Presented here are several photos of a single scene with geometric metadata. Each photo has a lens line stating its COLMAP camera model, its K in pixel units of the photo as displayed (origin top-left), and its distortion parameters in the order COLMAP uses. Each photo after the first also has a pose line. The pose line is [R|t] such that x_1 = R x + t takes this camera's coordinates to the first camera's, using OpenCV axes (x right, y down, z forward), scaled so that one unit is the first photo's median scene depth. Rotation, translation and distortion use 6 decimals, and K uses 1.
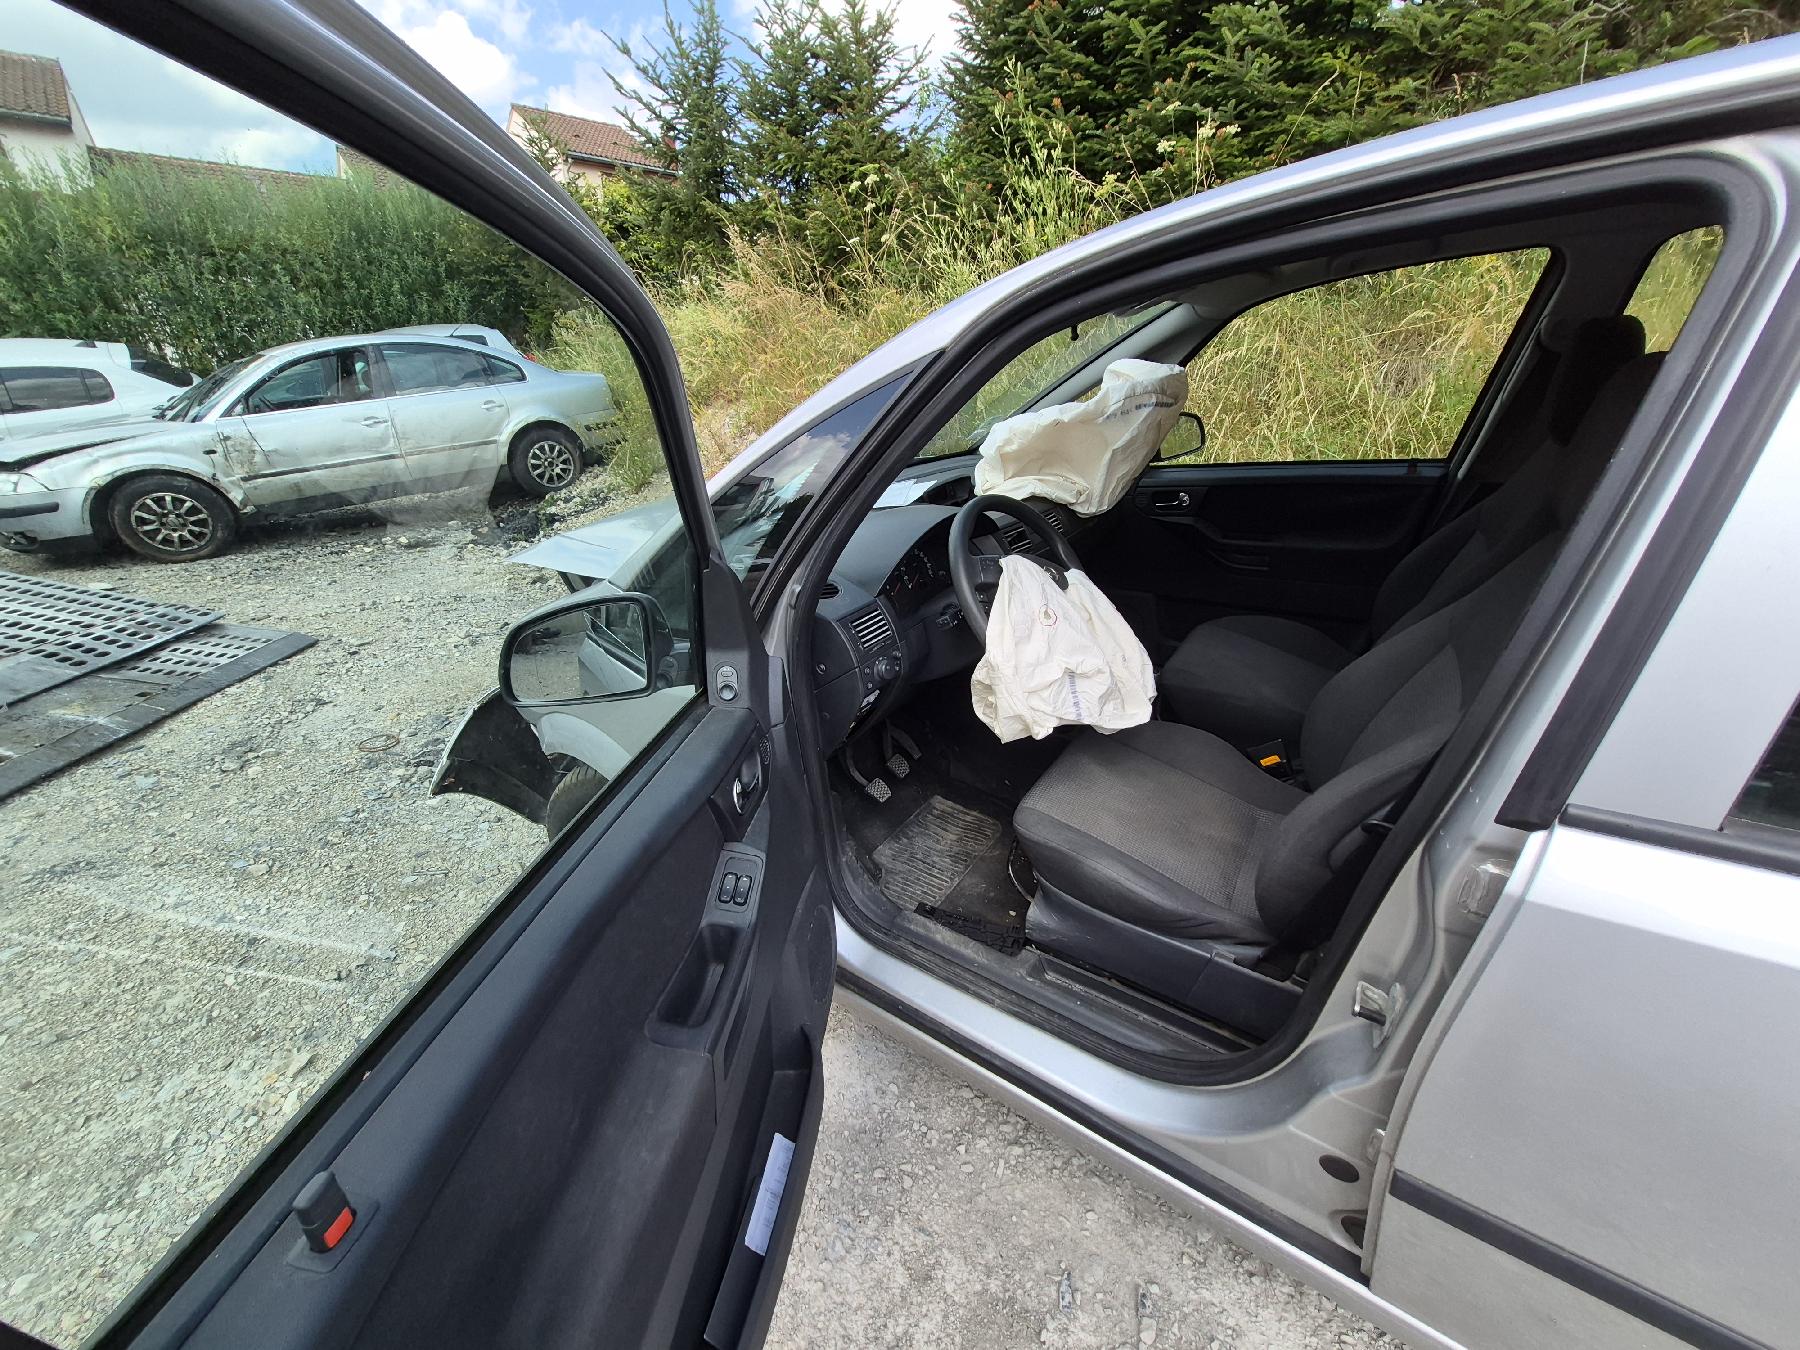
lens RADIAL K [[721.0, 0, 898.1], [0, 721.0, 678.8], [0, 0, 1]] dist [0.001917, -0.000843]
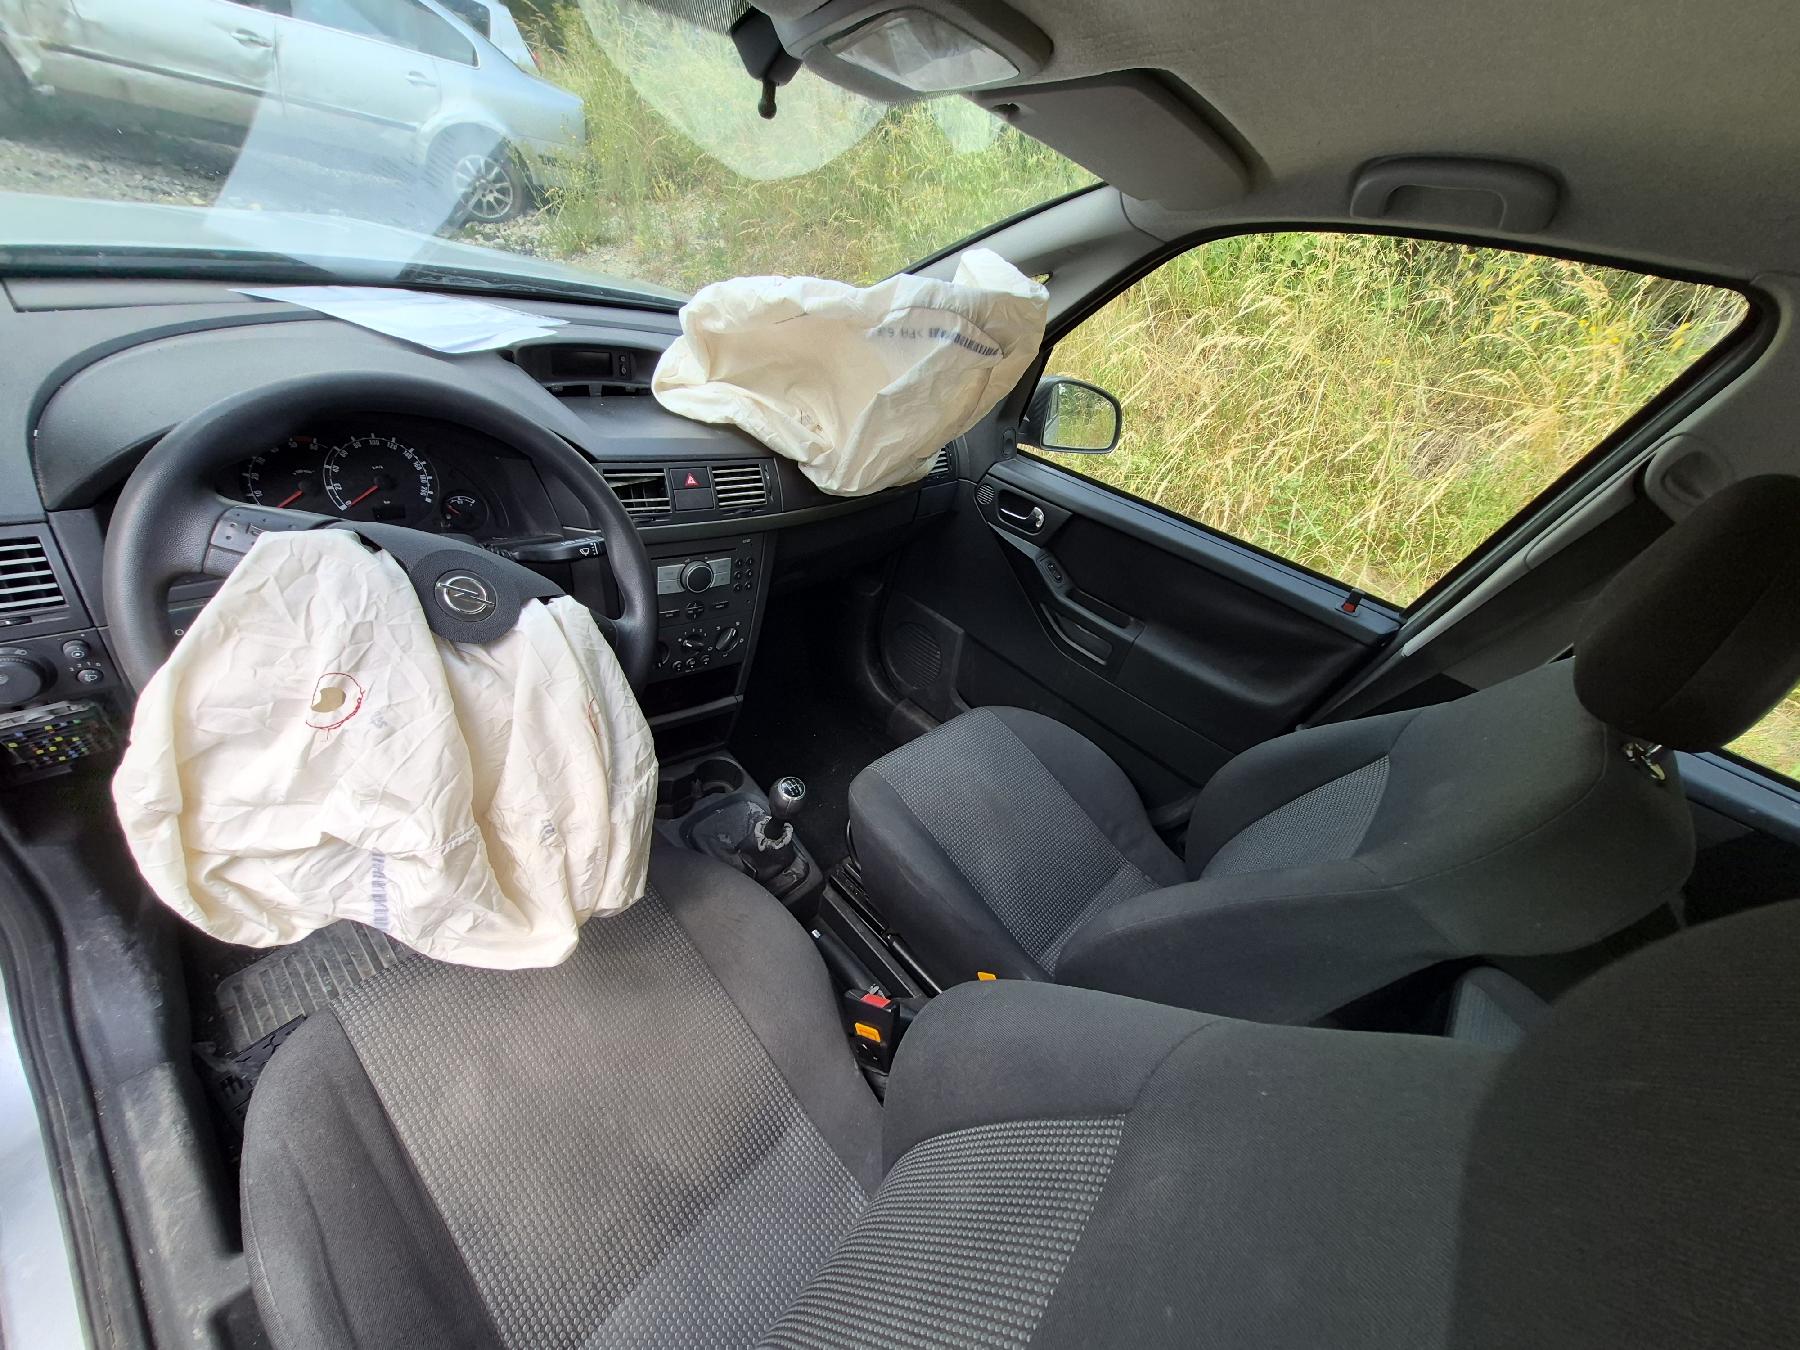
lens RADIAL K [[721.0, 0, 905.2], [0, 721.0, 675.8], [0, 0, 1]] dist [0.001917, -0.000843]
pose [[0.940887, 0.331781, 0.068208, 0.121447], [-0.338093, 0.932157, 0.129522, -0.066976], [-0.020608, -0.144927, 0.989228, 0.143331]]
